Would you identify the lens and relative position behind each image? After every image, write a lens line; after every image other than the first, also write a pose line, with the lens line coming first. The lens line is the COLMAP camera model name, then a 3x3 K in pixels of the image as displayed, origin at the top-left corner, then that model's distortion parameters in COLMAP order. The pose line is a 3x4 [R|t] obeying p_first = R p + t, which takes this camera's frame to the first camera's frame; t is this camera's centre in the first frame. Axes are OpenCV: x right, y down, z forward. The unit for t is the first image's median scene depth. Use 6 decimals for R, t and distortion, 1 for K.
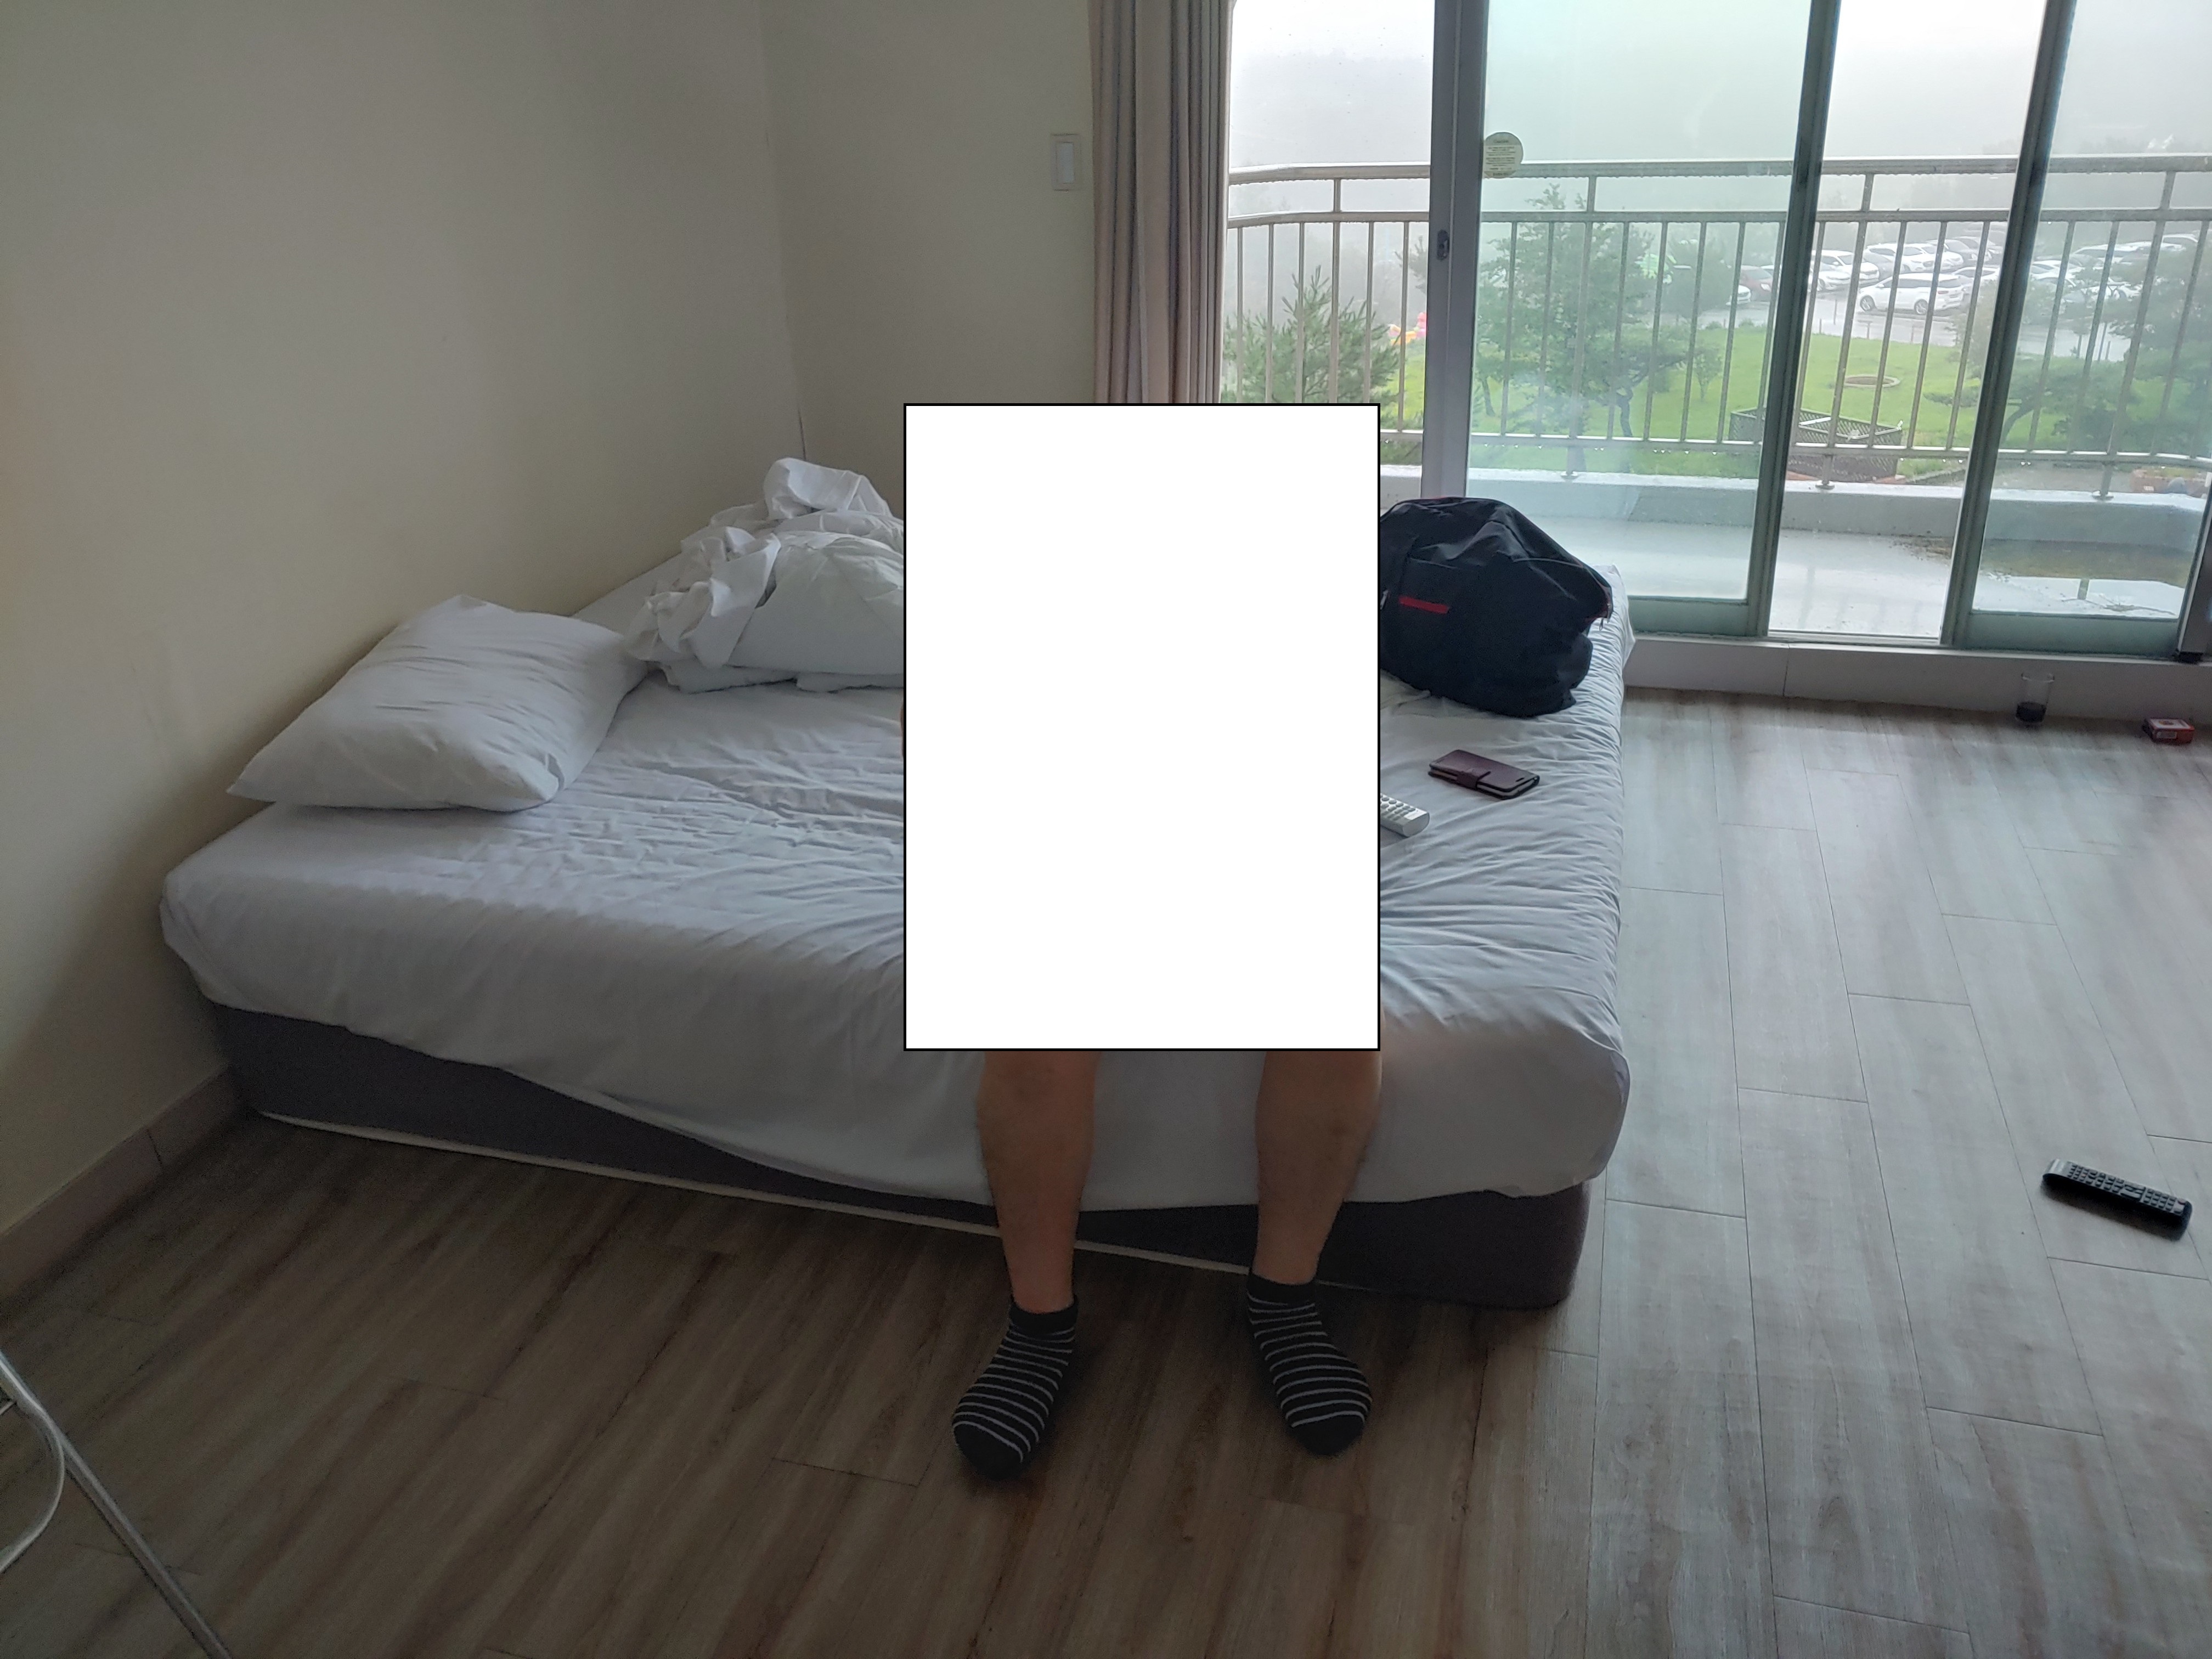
lens RADIAL K [[1700.8, 0, 1106.0], [0, 1700.8, 829.5], [0, 0, 1]] dist [0.002871, 0.006672]
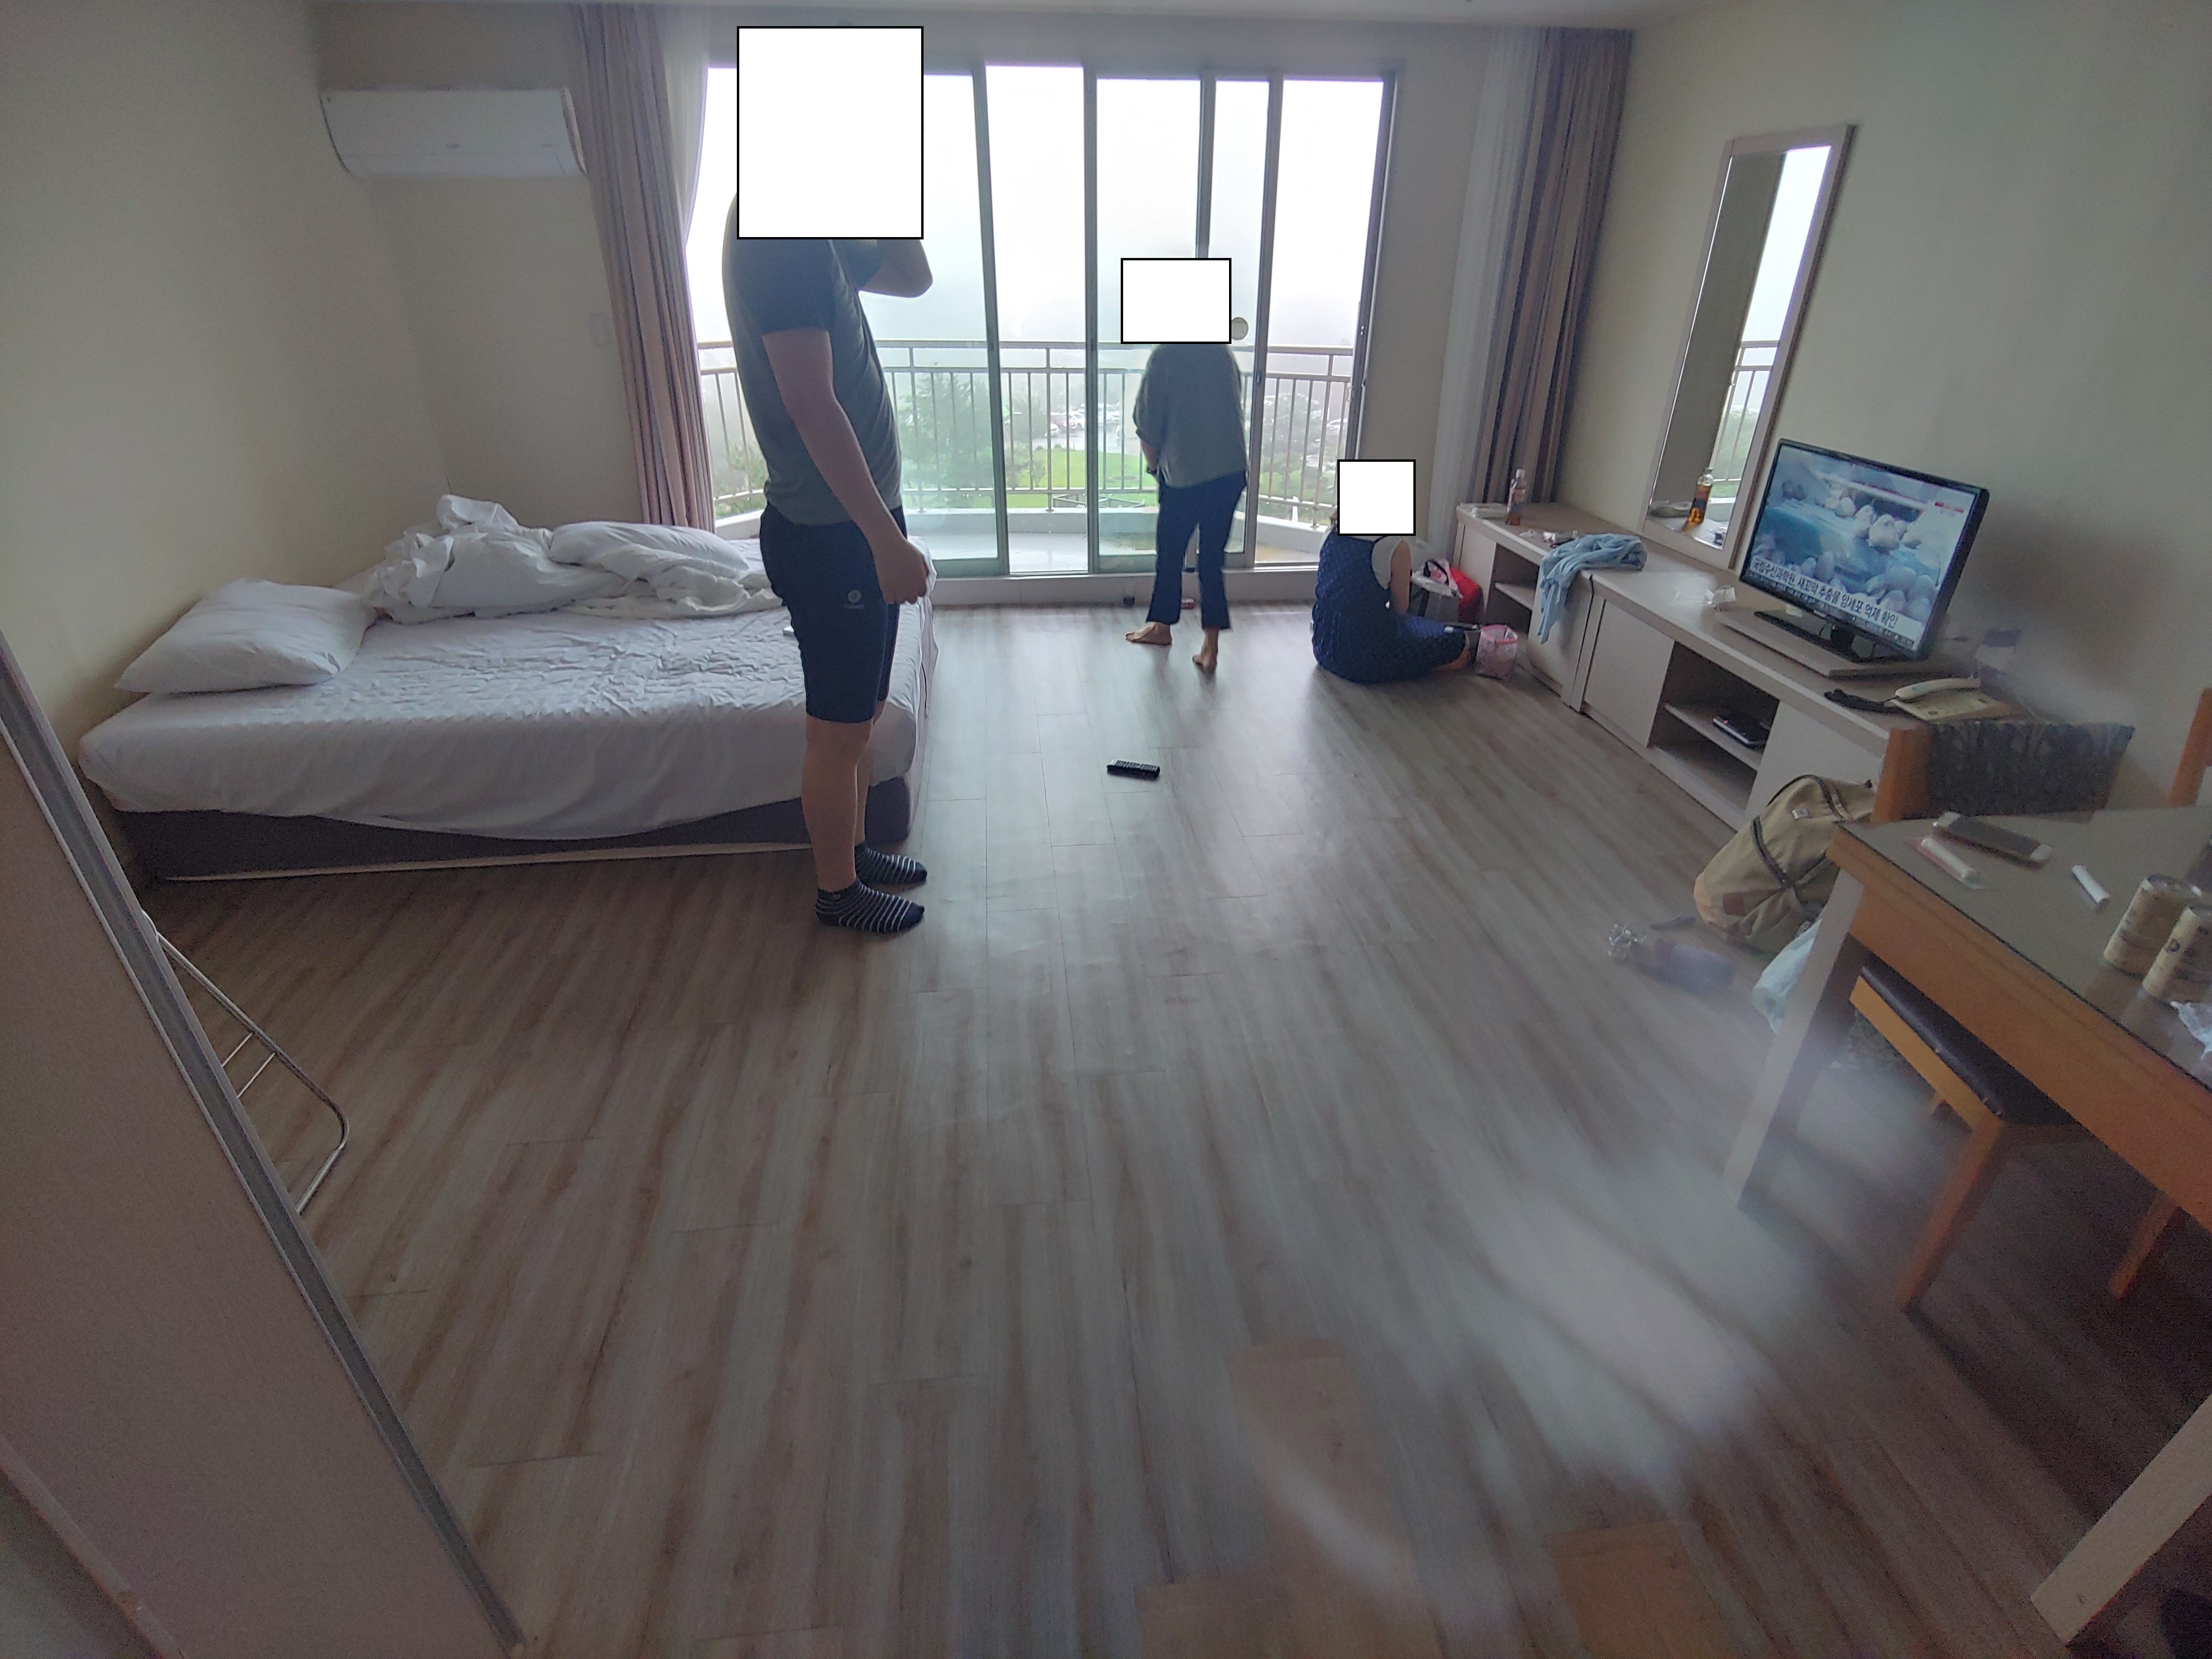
lens RADIAL K [[1018.1, 0, 1115.2], [0, 1018.1, 790.4], [0, 0, 1]] dist [-0.000544, -0.005780]
pose [[0.920562, -0.142253, 0.363772, 0.029770], [0.129808, 0.989808, 0.058572, 0.135524], [-0.368396, -0.006699, 0.929645, -0.296980]]
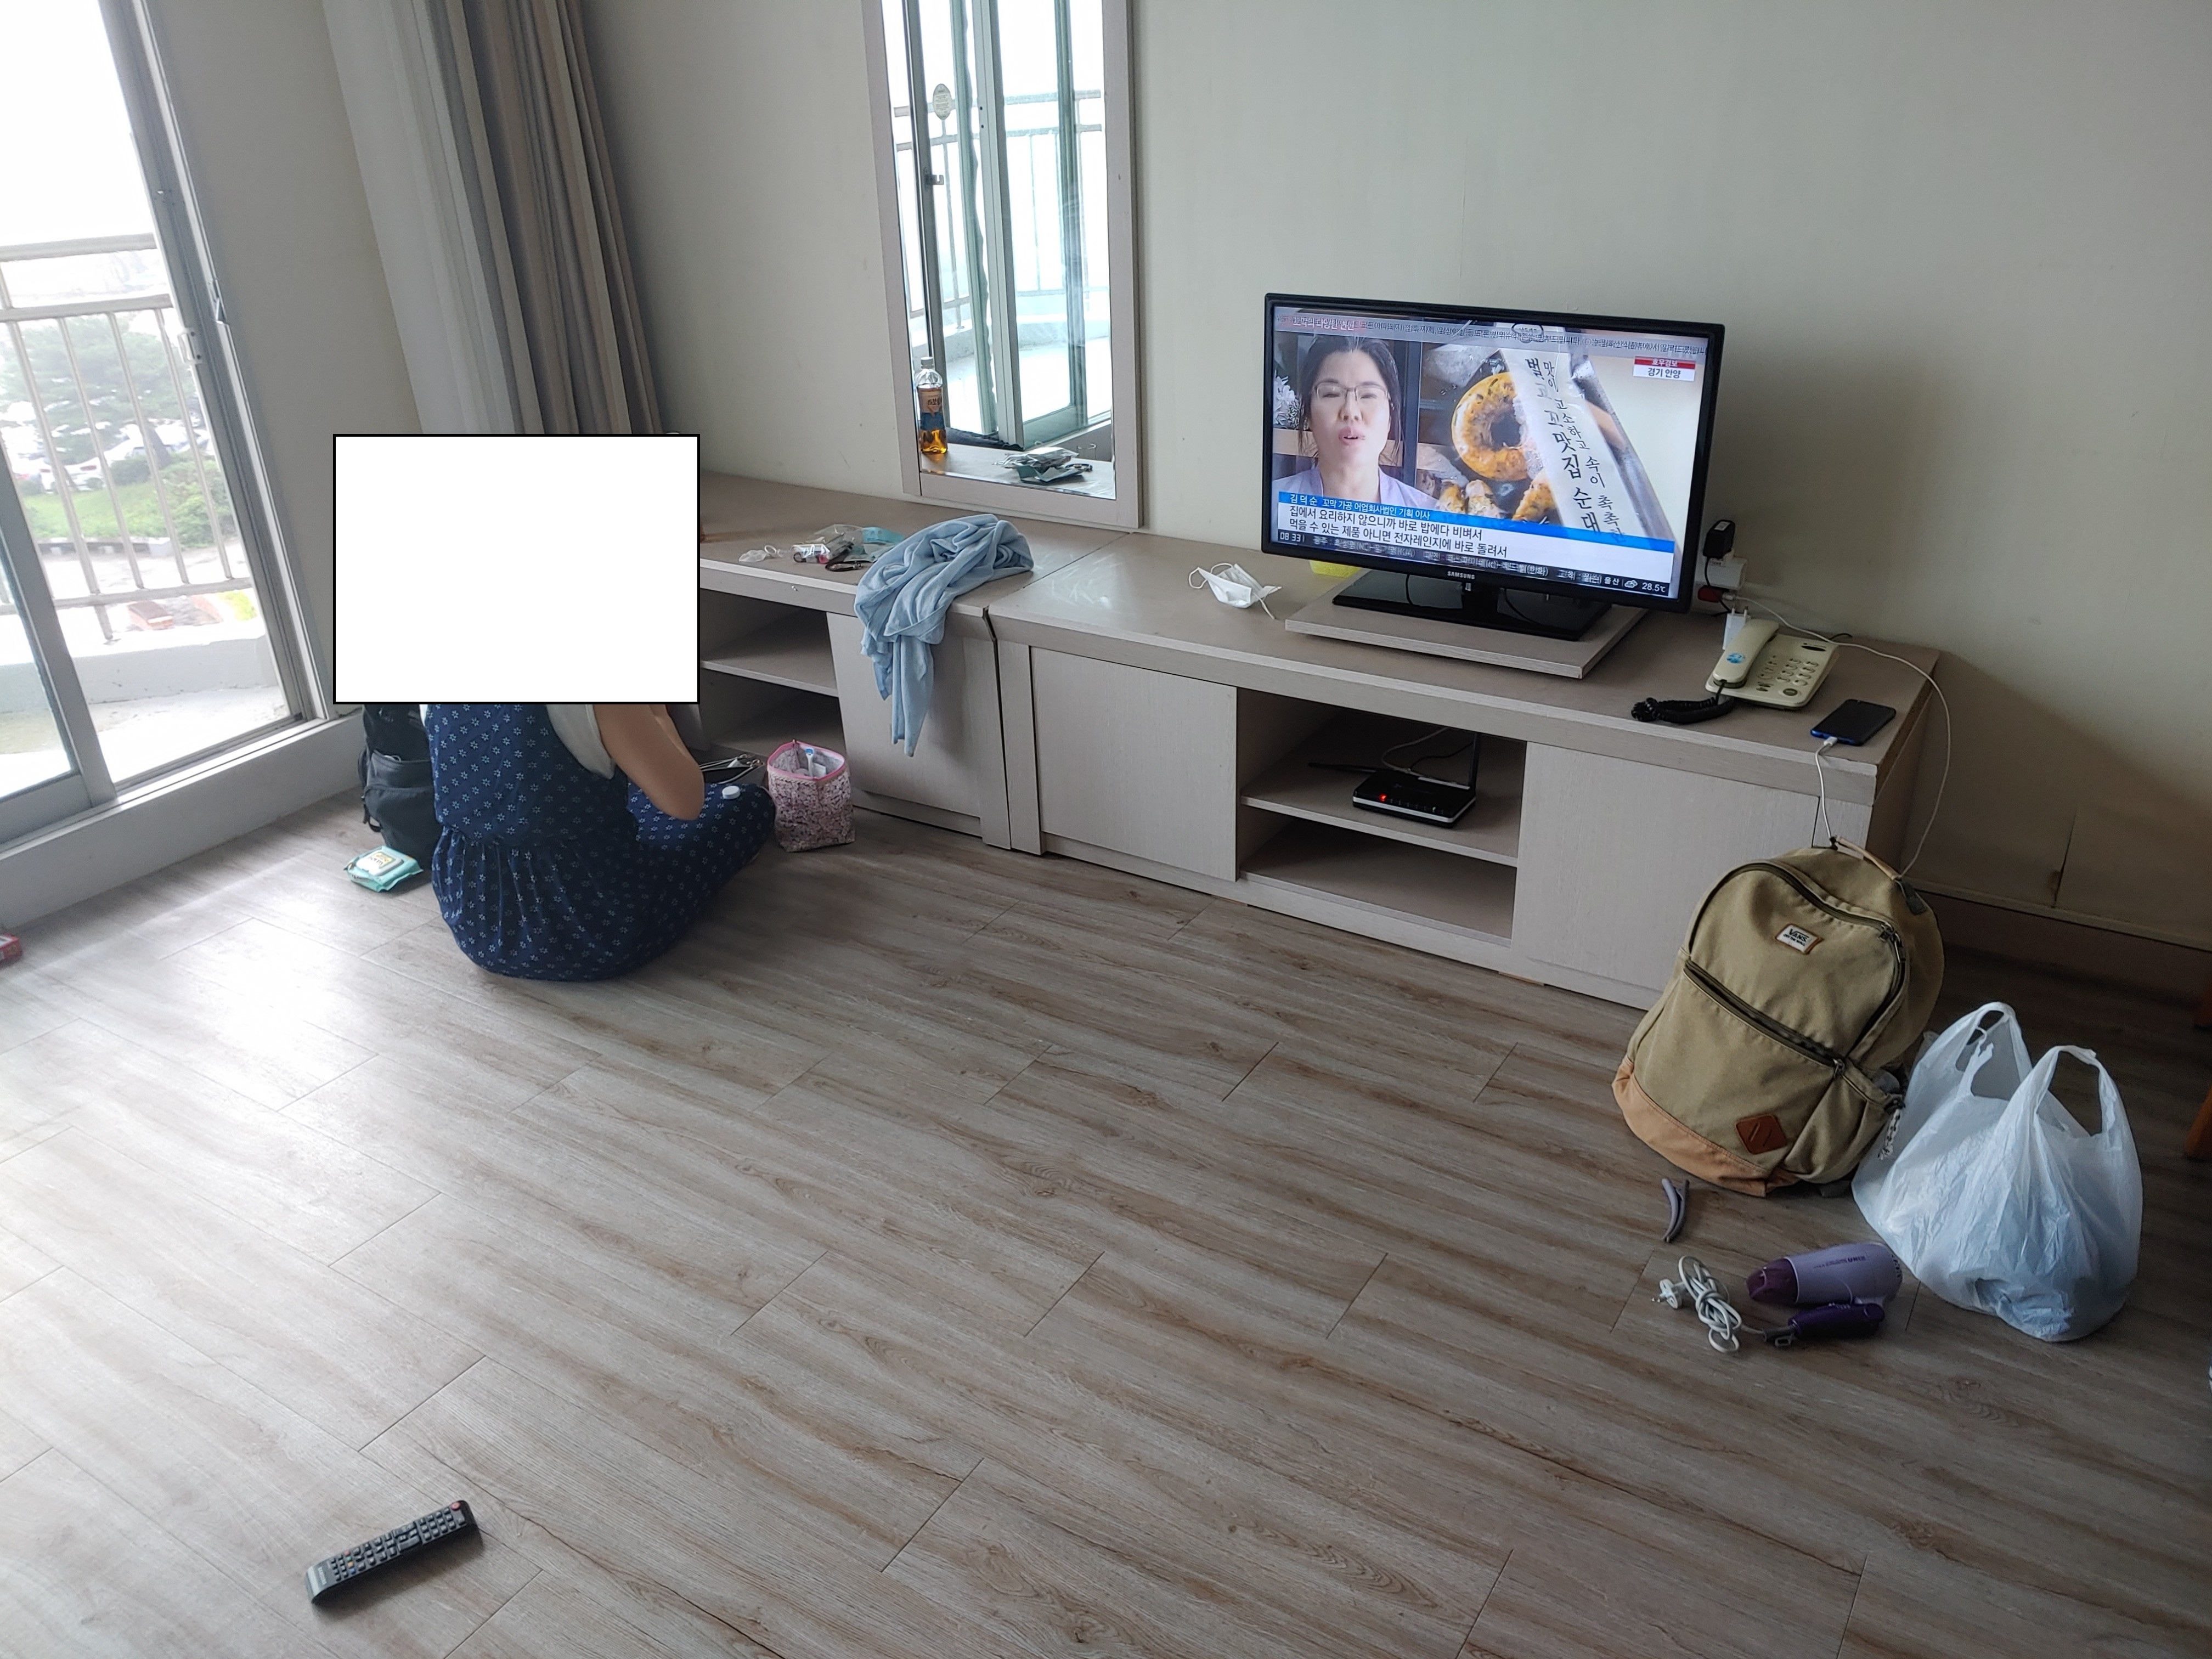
lens RADIAL K [[1700.8, 0, 1106.0], [0, 1700.8, 829.5], [0, 0, 1]] dist [0.002871, 0.006672]
pose [[0.287709, -0.403126, 0.868742, 0.109883], [0.442485, 0.860428, 0.252727, -0.118012], [-0.849370, 0.311694, 0.425930, 0.227494]]
